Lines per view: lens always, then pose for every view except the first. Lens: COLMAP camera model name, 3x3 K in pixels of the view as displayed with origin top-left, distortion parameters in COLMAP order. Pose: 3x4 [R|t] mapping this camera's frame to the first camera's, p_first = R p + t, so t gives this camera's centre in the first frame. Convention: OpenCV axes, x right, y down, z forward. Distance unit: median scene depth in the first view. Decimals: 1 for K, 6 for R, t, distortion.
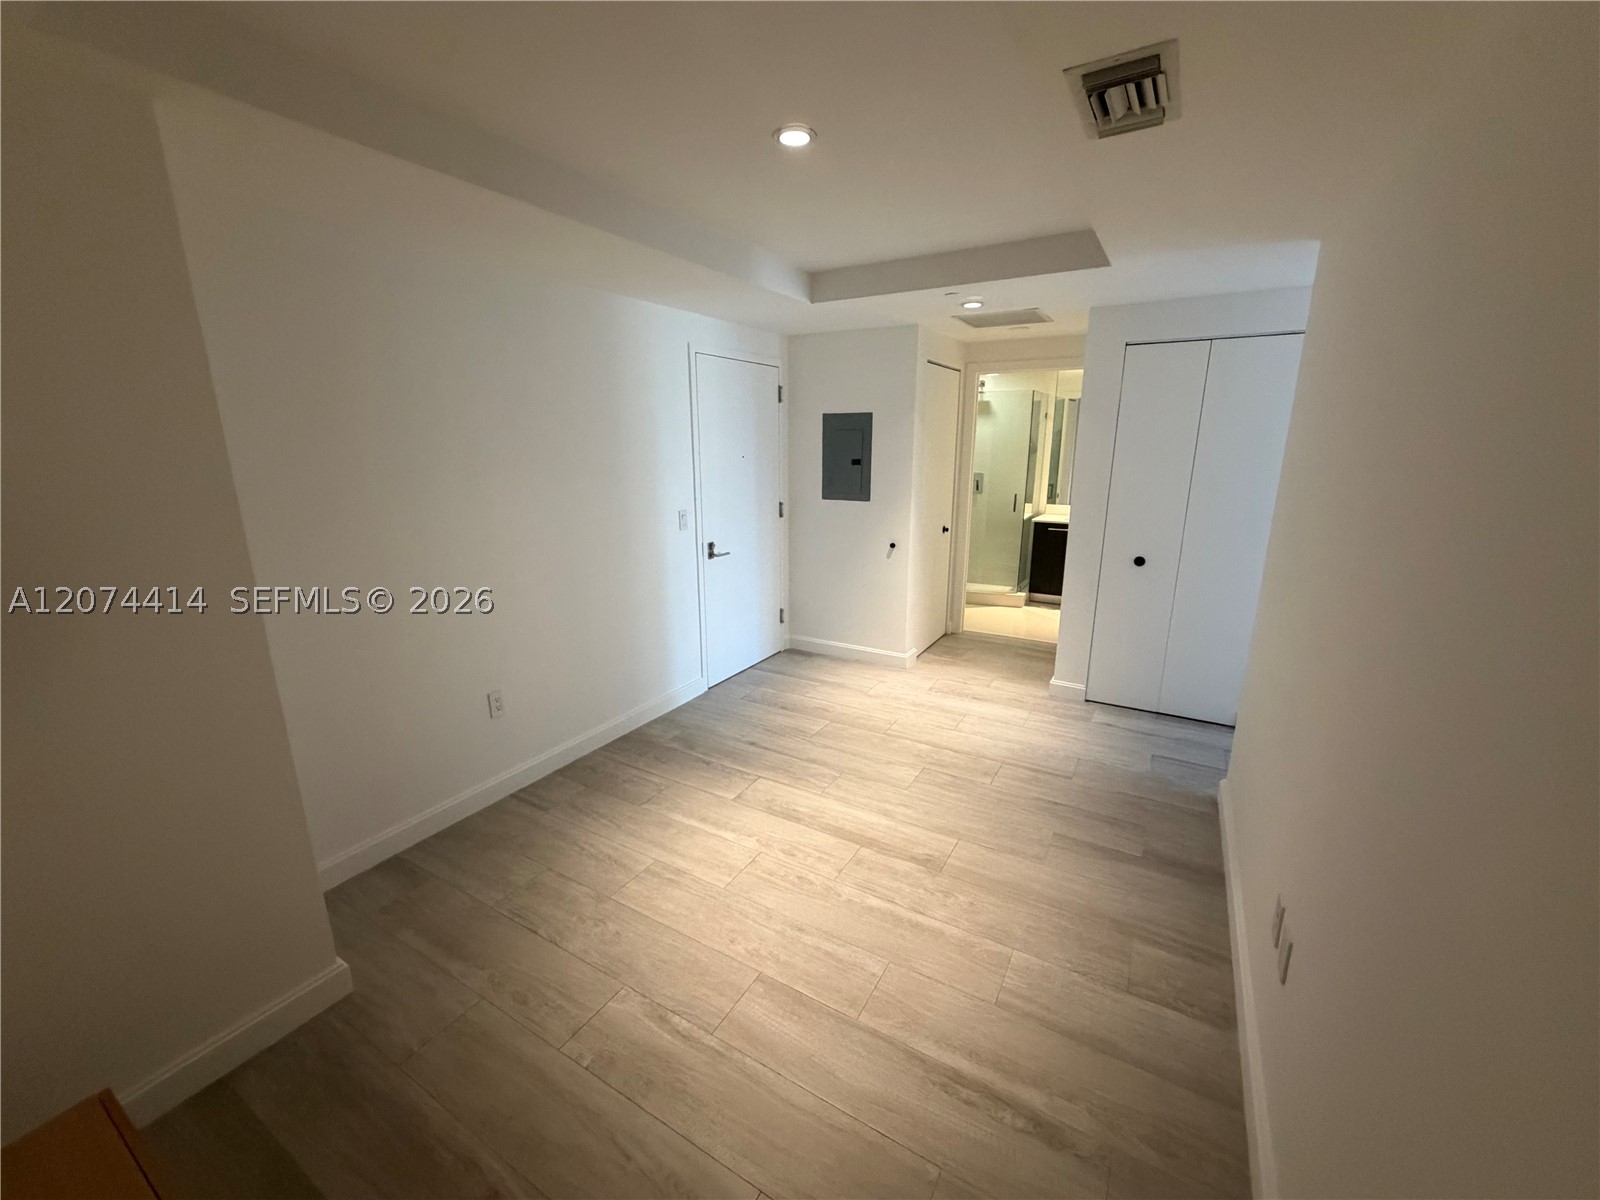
lens RADIAL K [[638.6, 0, 797.8], [0, 638.6, 600.9], [0, 0, 1]] dist [-0.001730, 0.000327]
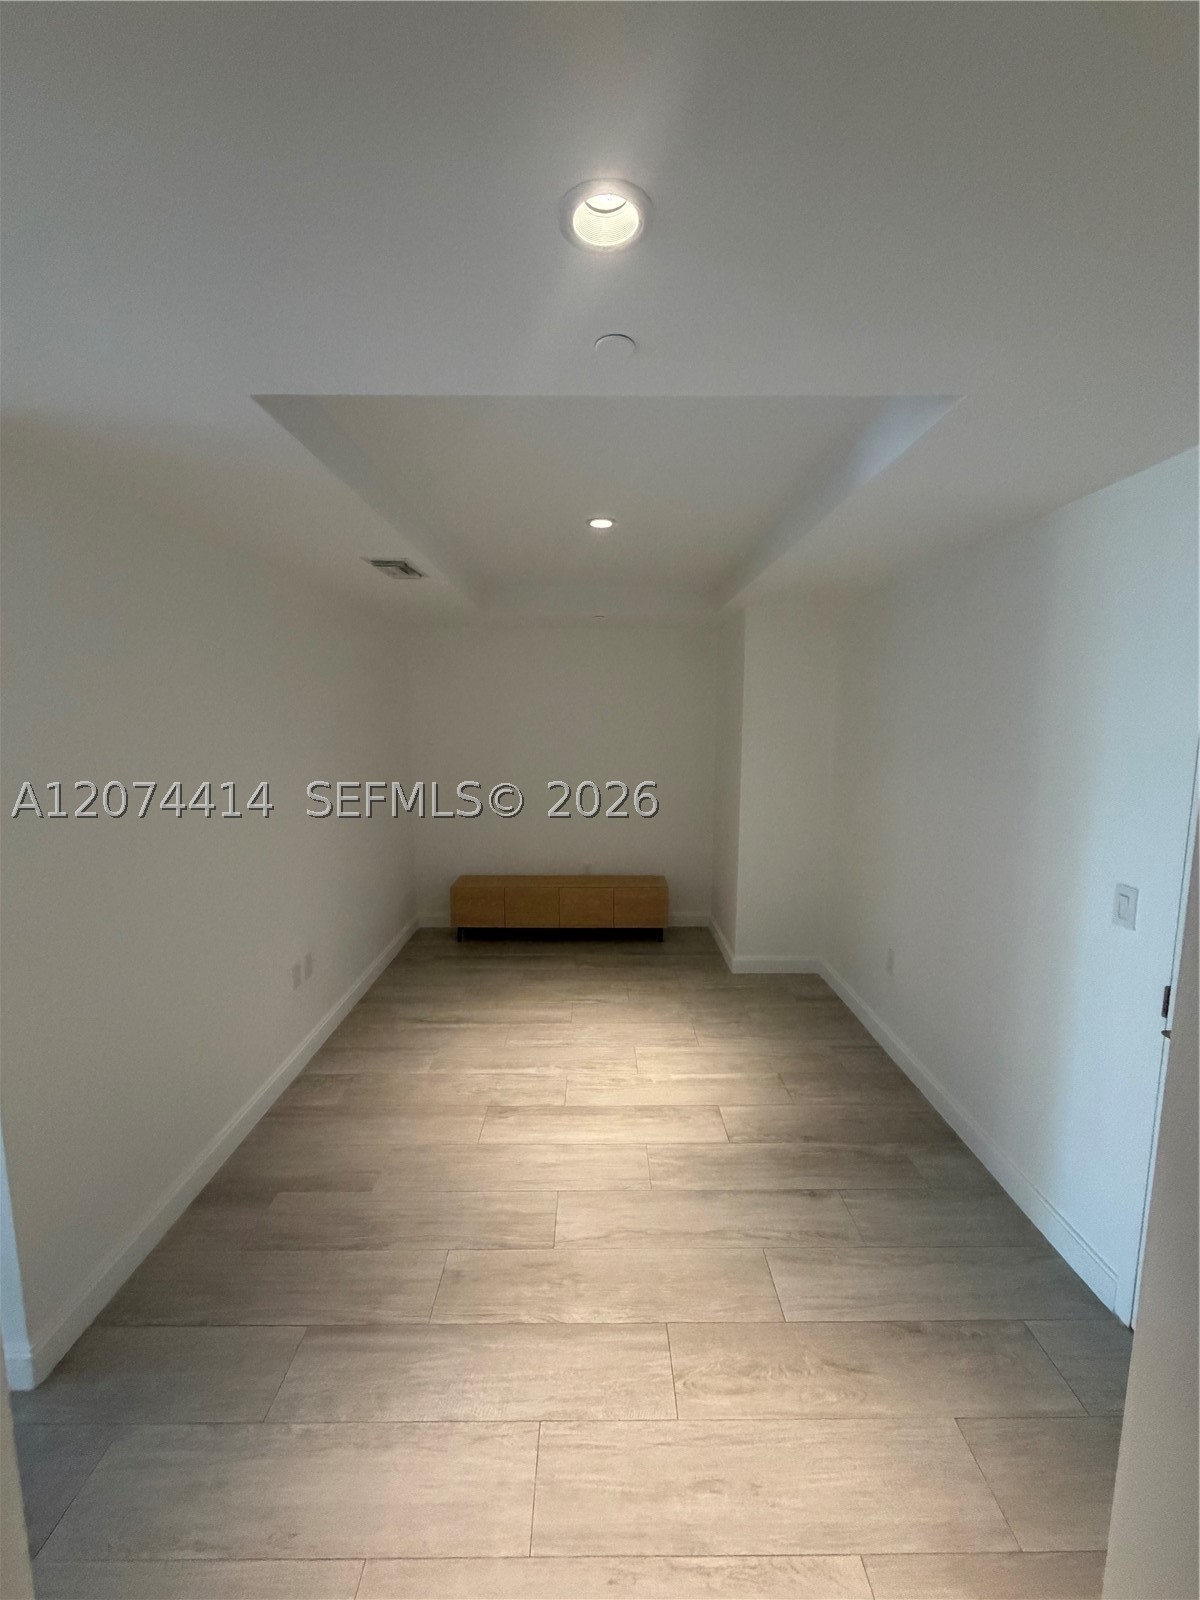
lens RADIAL K [[637.2, 0, 600.0], [0, 637.2, 800.0], [0, 0, 1]] dist [-0.000329, 0.000047]
pose [[-0.858433, 0.071166, -0.507966, 0.467610], [-0.121691, 0.933796, 0.336475, -0.383461], [0.498282, 0.350656, -0.792941, 1.434048]]
